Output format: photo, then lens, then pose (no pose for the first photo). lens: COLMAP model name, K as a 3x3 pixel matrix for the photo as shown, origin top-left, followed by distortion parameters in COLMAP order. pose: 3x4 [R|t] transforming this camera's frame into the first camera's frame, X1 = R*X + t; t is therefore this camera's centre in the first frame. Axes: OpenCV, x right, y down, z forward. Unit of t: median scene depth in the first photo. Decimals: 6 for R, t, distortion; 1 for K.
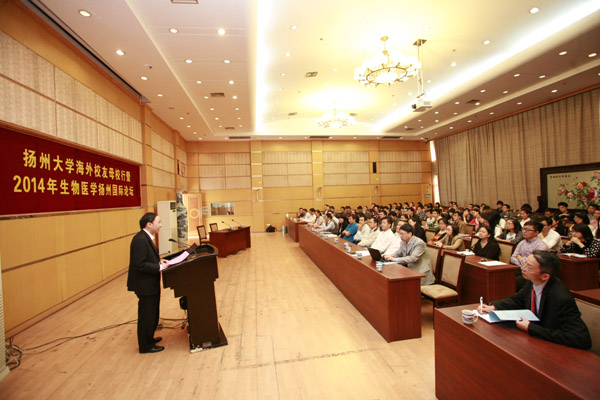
lens RADIAL K [[286.9, 0, 300.0], [0, 286.9, 200.0], [0, 0, 1]] dist [0.000676, 0.000836]
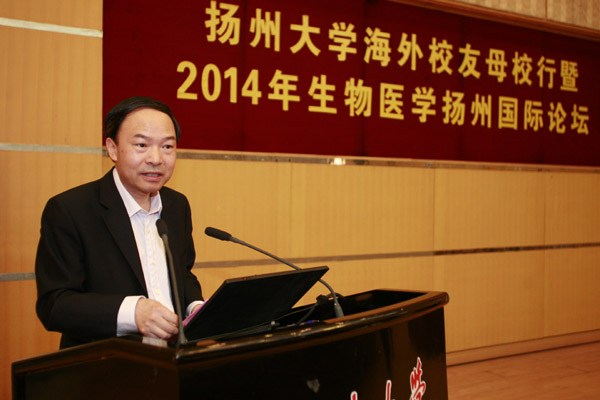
lens RADIAL K [[609.9, 0, 300.0], [0, 609.9, 200.0], [0, 0, 1]] dist [0.006049, 0.037128]
pose [[0.340891, 0.036337, -0.939400, -0.031779], [-0.024232, 0.999260, 0.029859, 0.079436], [0.939790, 0.012584, 0.341519, 0.709805]]
